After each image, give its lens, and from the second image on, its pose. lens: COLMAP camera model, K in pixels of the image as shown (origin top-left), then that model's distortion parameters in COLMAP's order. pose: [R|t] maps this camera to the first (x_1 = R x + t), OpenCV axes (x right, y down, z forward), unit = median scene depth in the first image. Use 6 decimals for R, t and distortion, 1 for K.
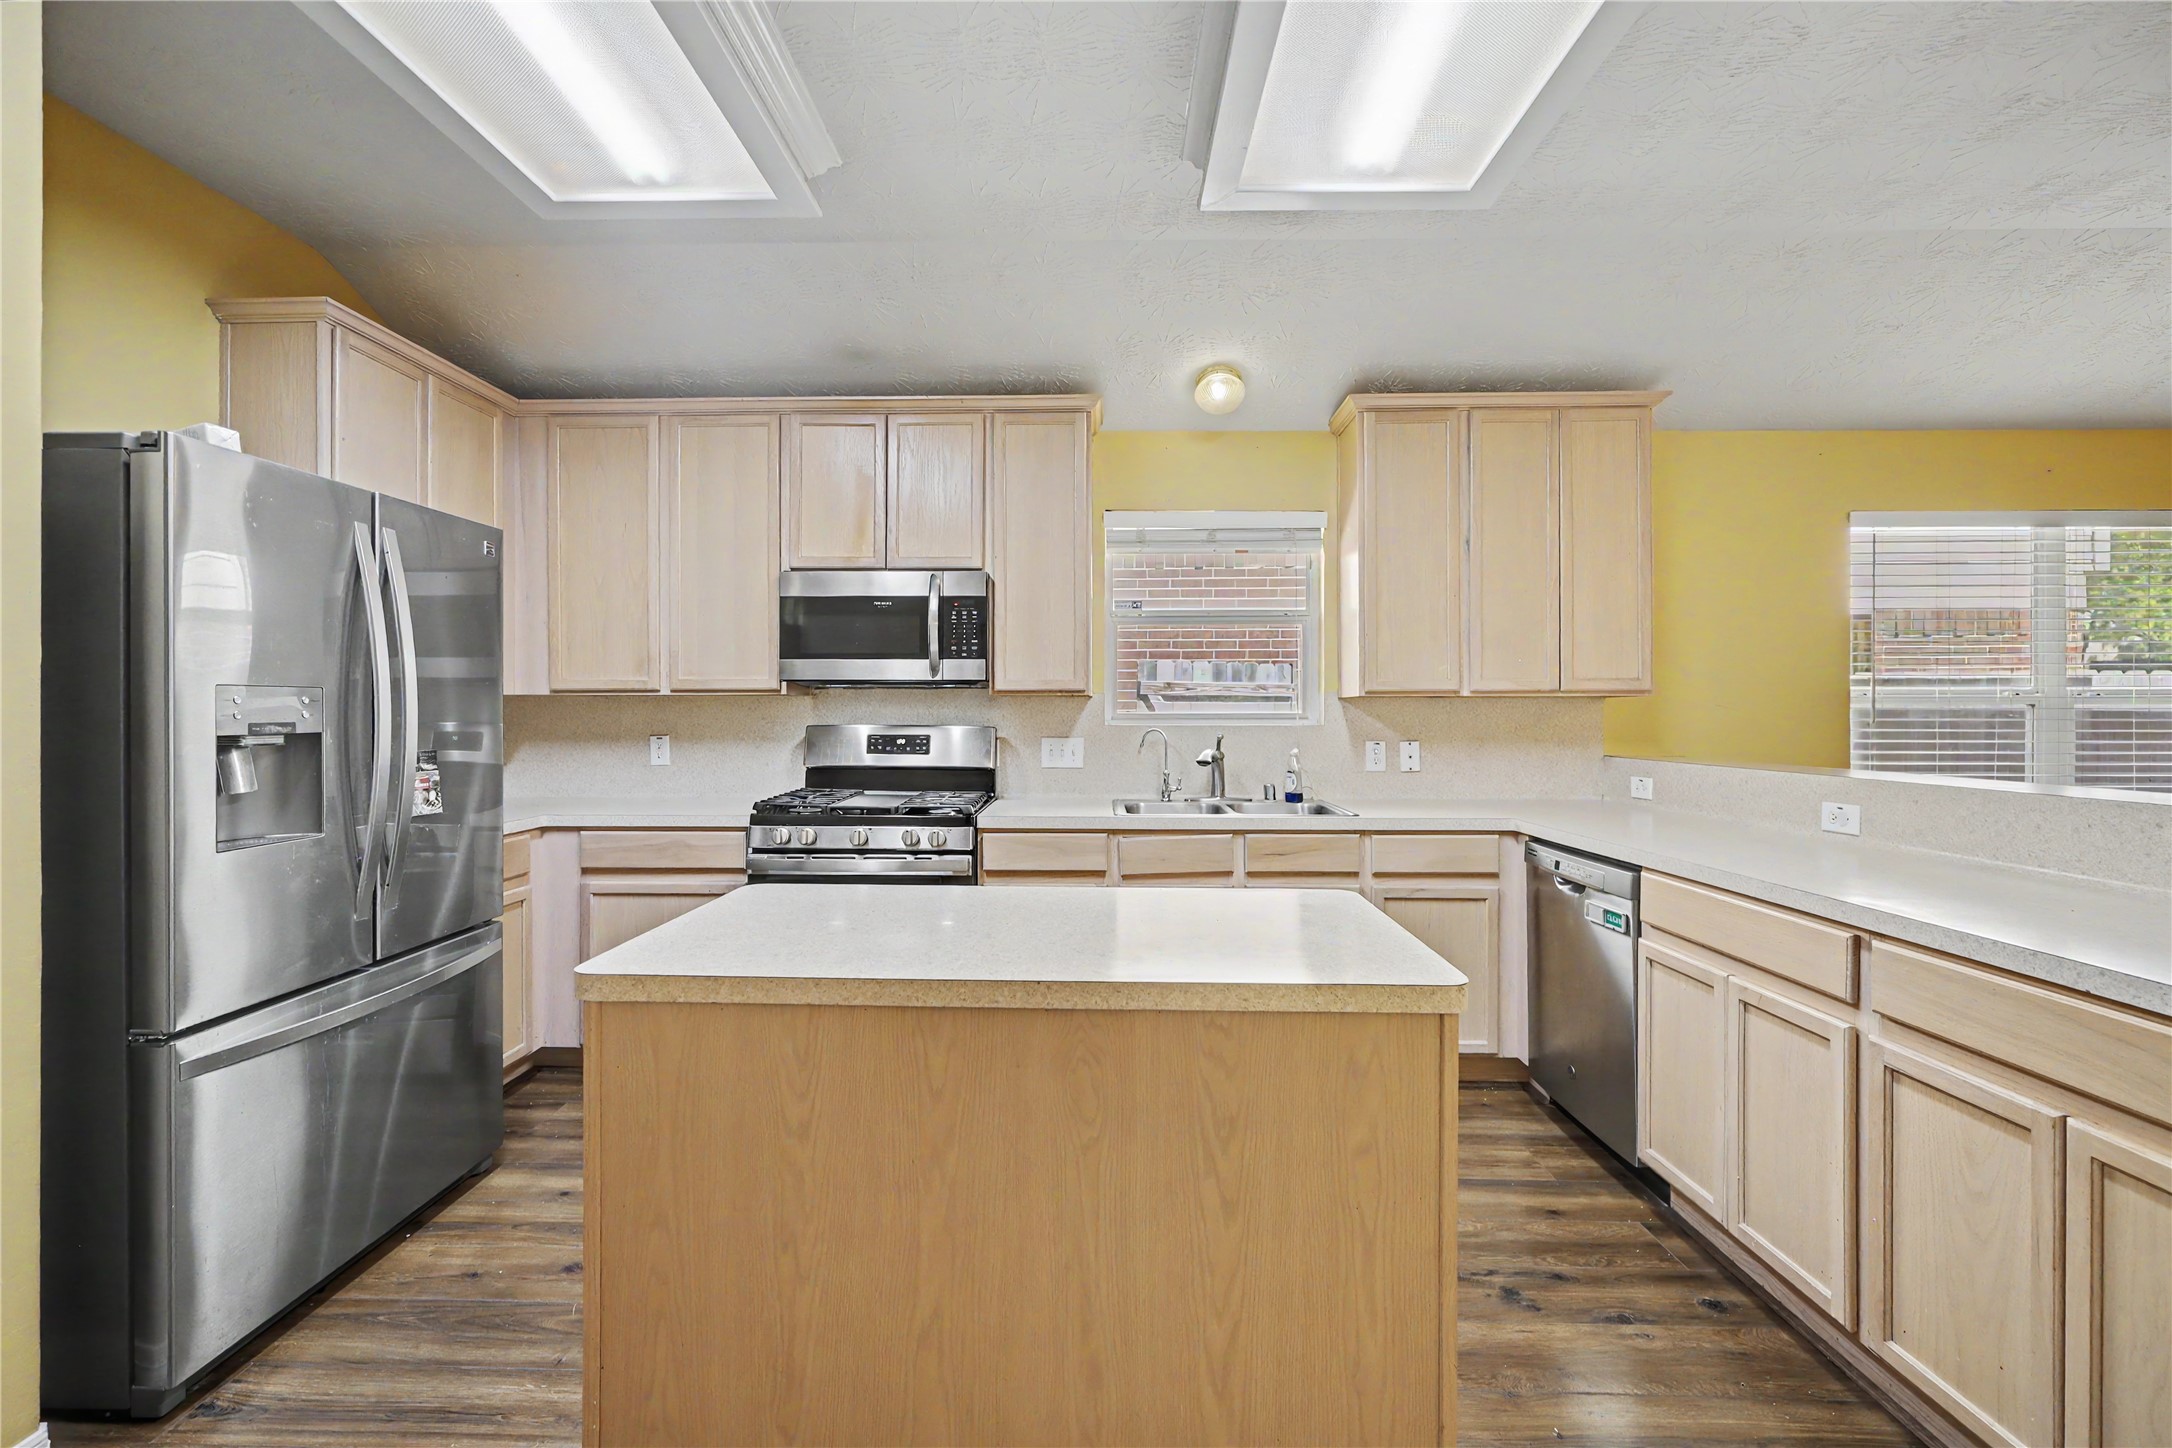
lens RADIAL K [[888.7, 0, 1066.3], [0, 888.7, 716.5], [0, 0, 1]] dist [0.002733, -0.001601]
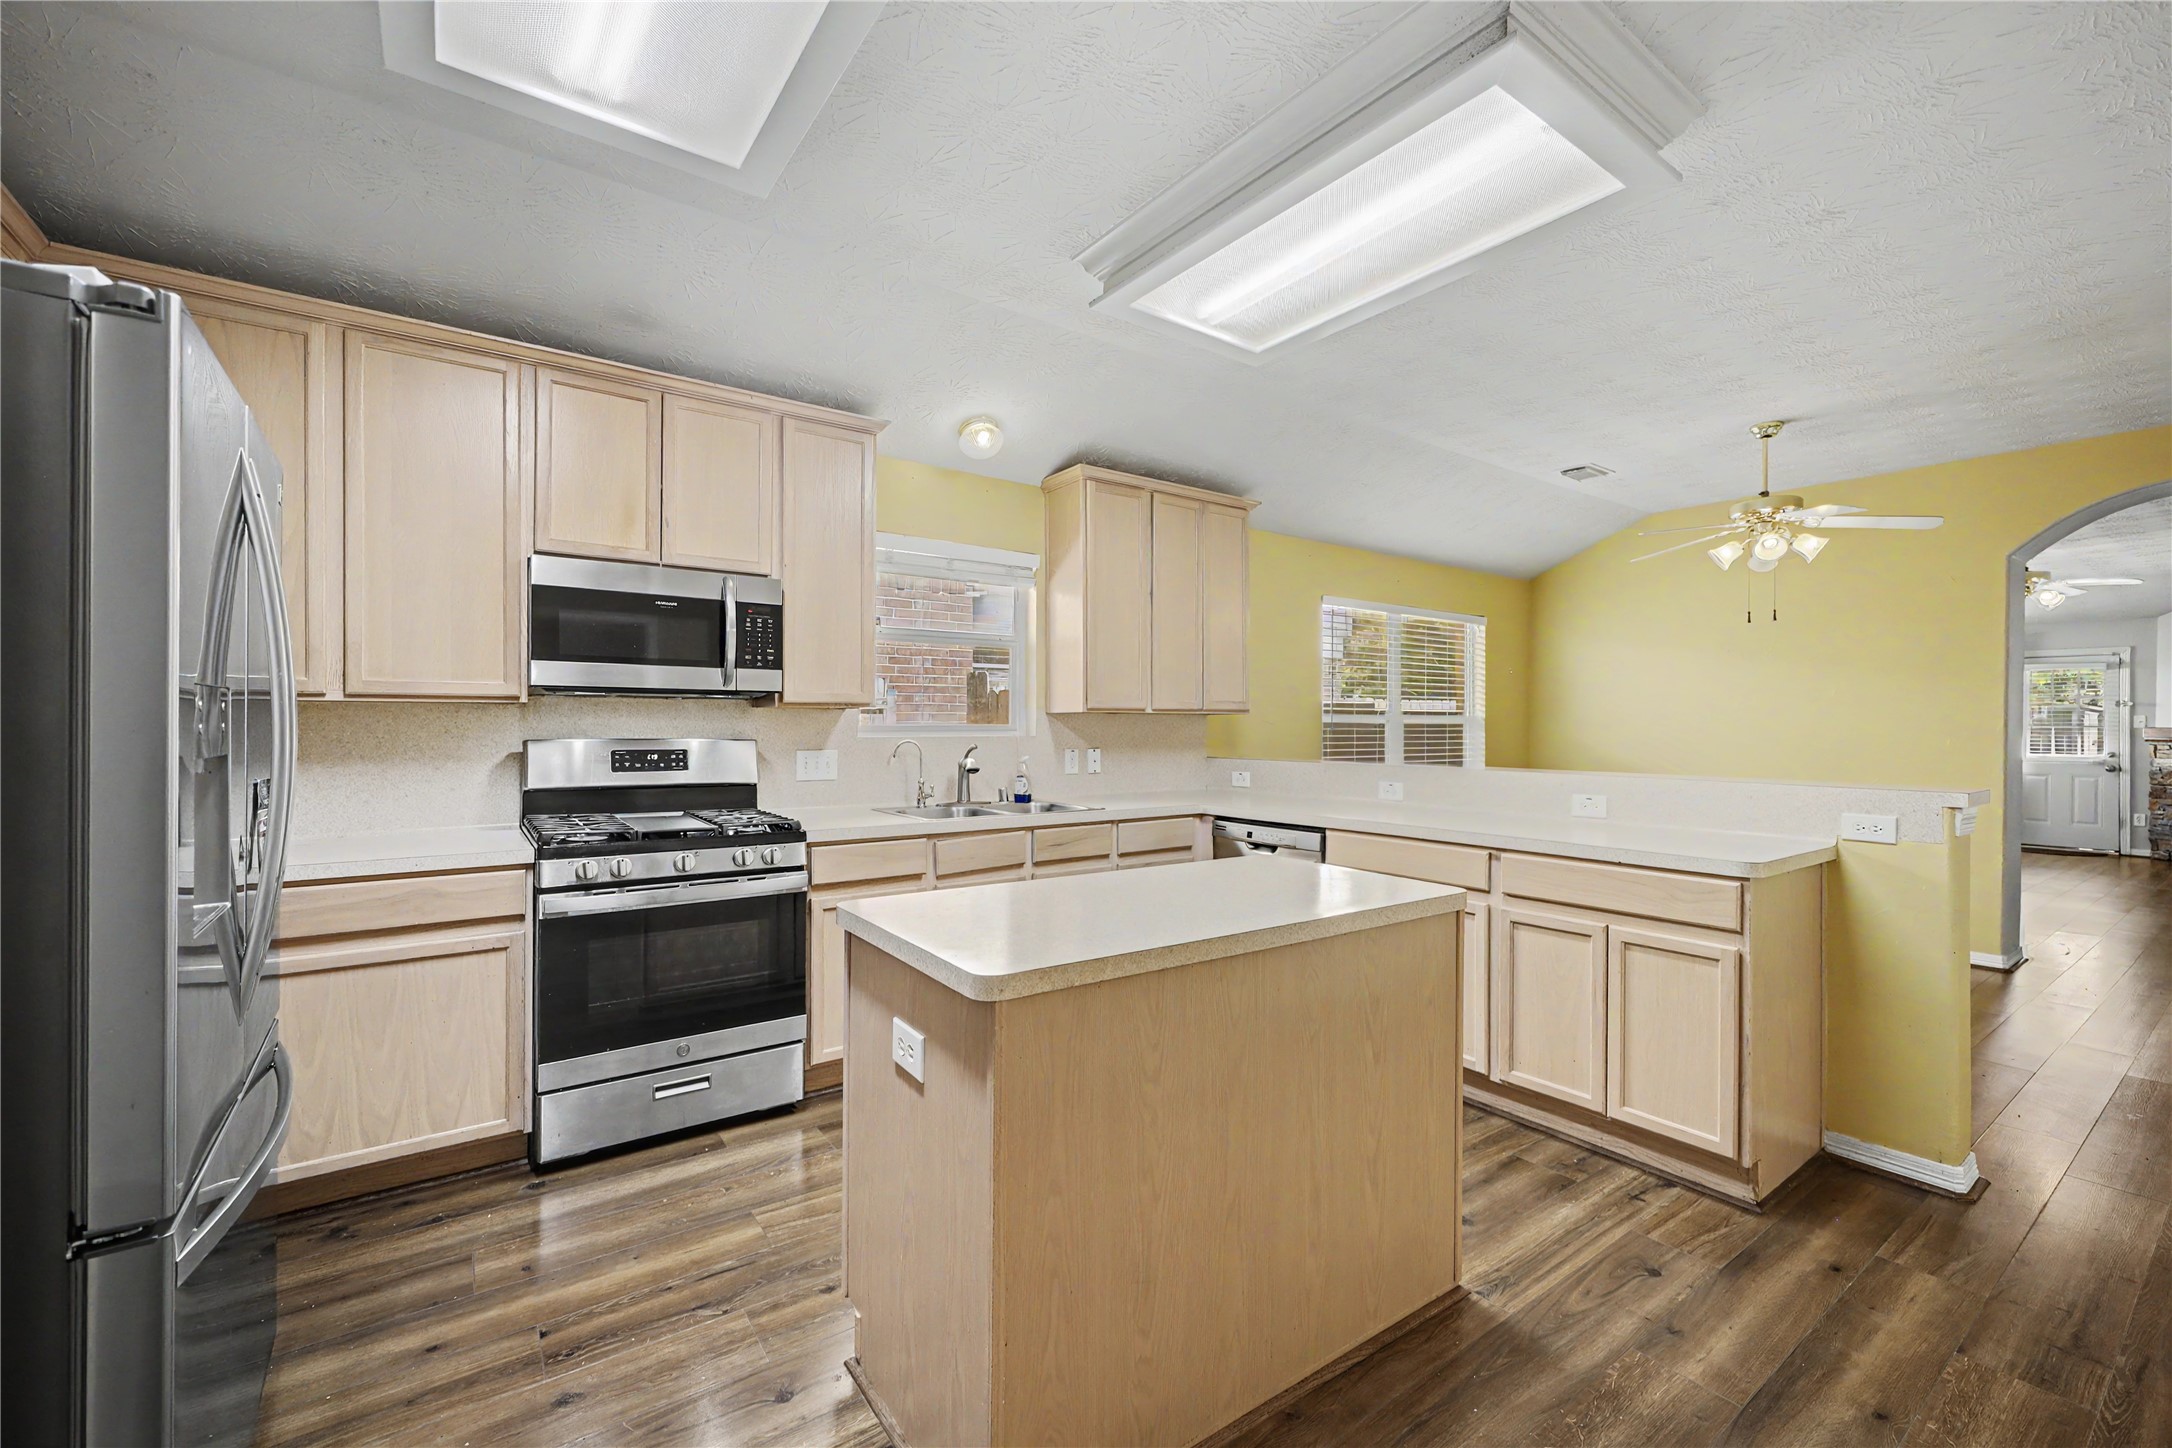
lens RADIAL K [[888.7, 0, 1053.0], [0, 888.7, 731.3], [0, 0, 1]] dist [0.002733, -0.001601]
pose [[0.802492, -0.002390, 0.596658, -0.433873], [-0.000519, 0.999989, 0.004703, -0.002340], [-0.596663, -0.004084, 0.802482, 0.045571]]
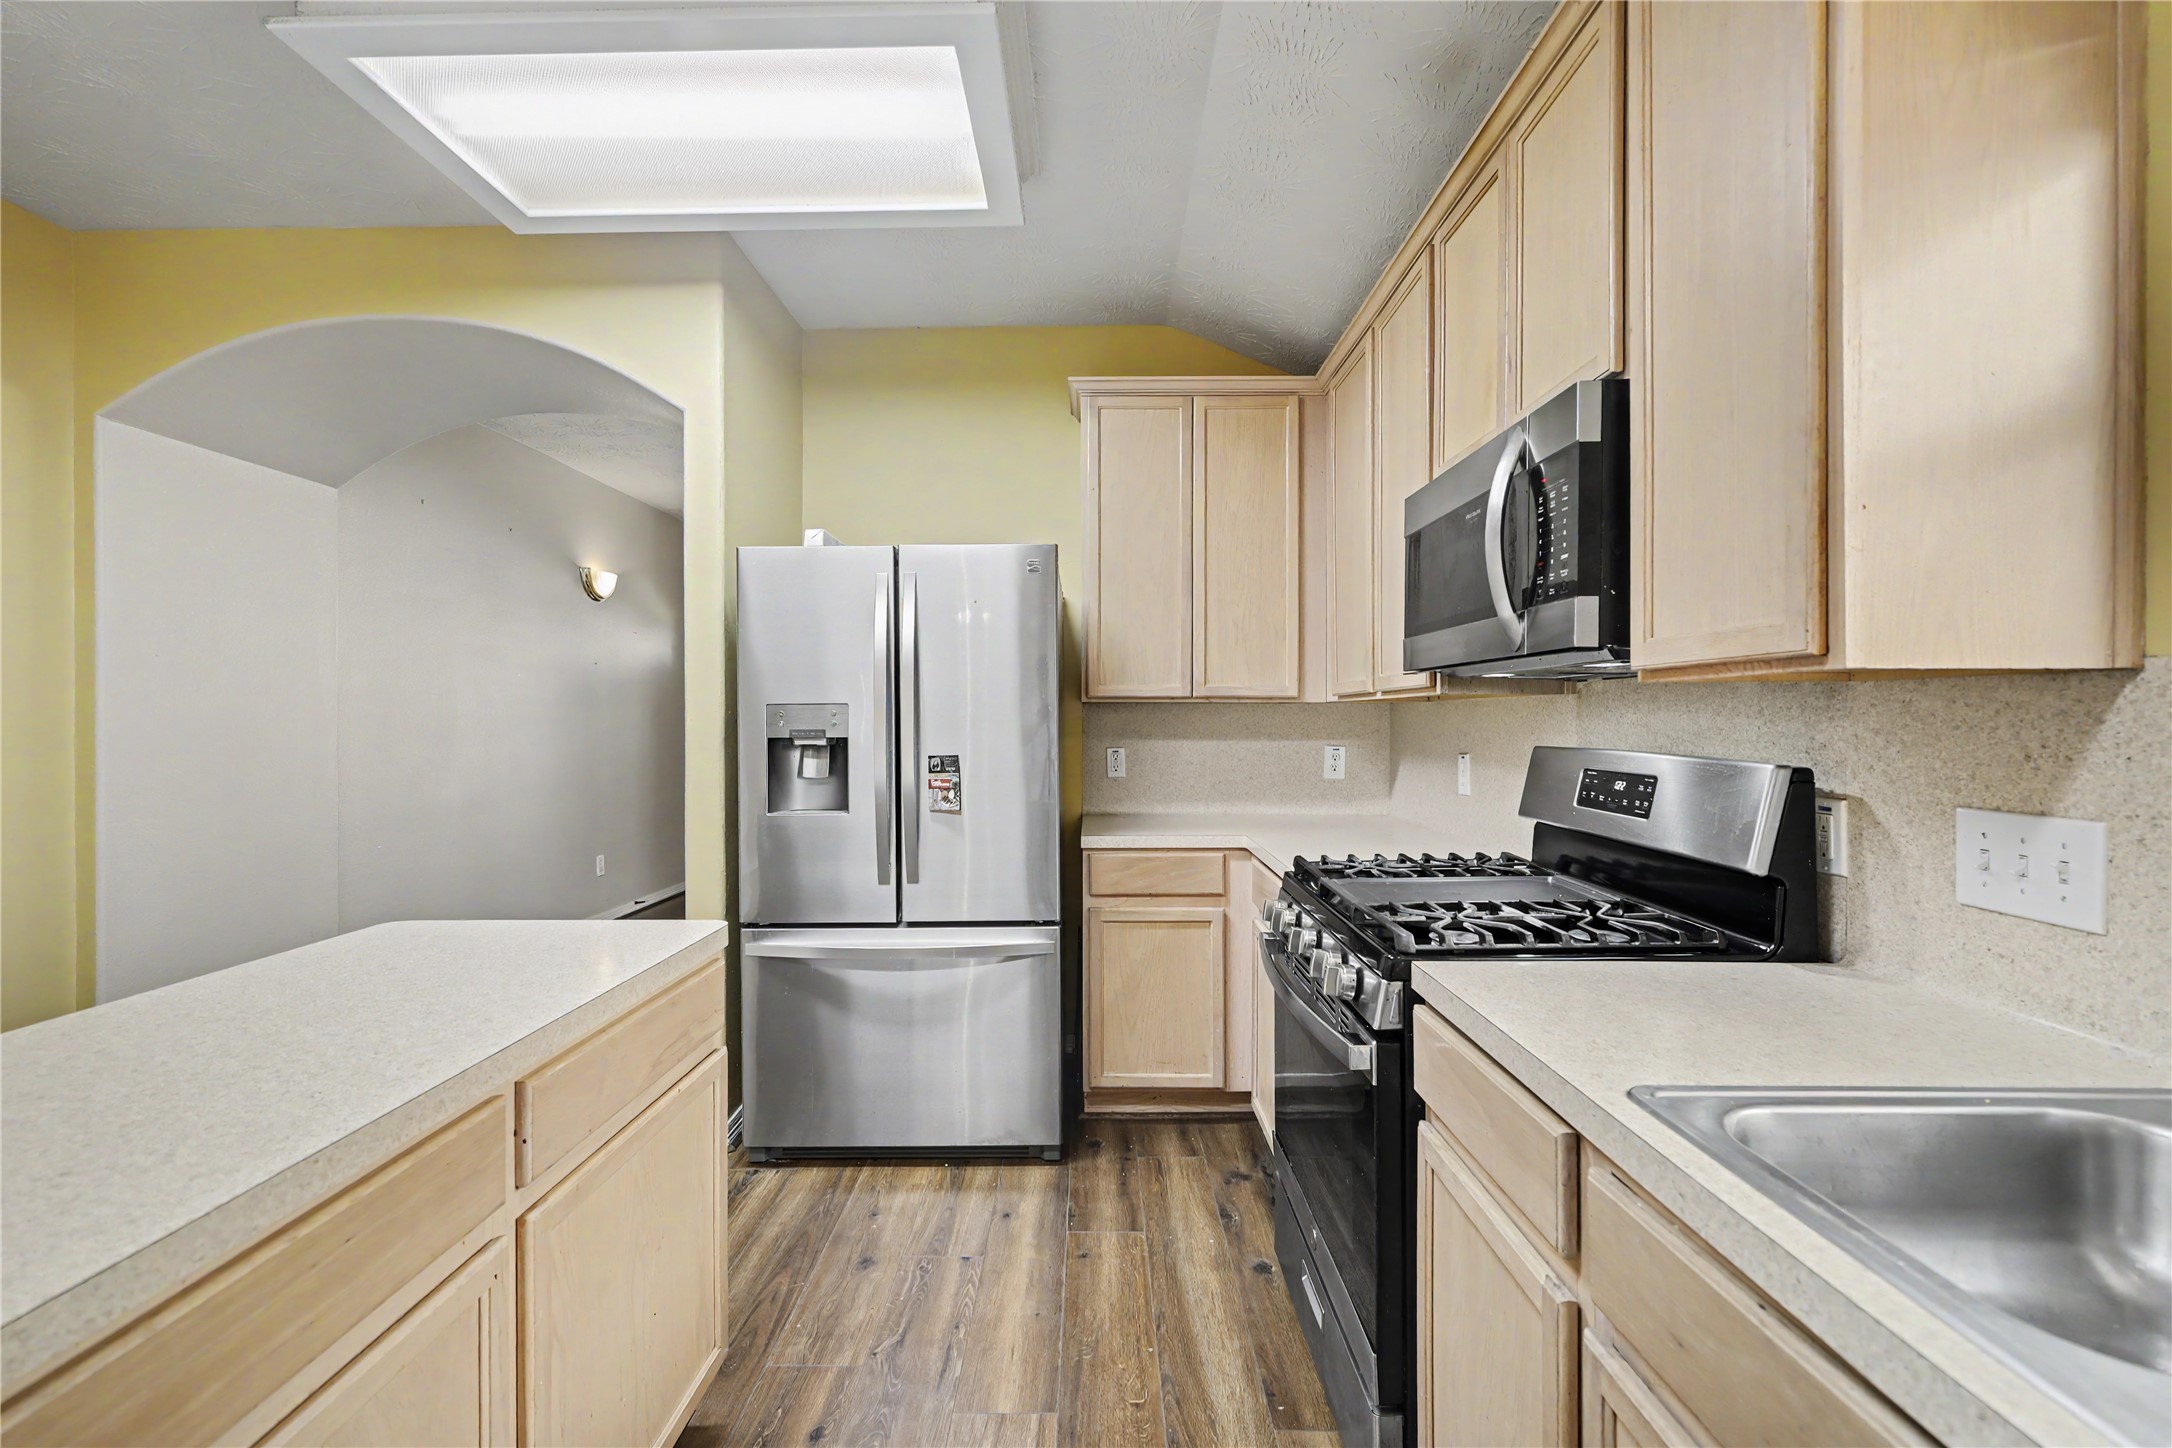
lens RADIAL K [[888.7, 0, 1071.2], [0, 888.7, 740.0], [0, 0, 1]] dist [0.002733, -0.001601]
pose [[0.041540, 0.017859, -0.998977, 0.297389], [-0.008273, 0.999812, 0.017530, -0.002153], [0.999103, 0.007536, 0.041680, 0.754060]]
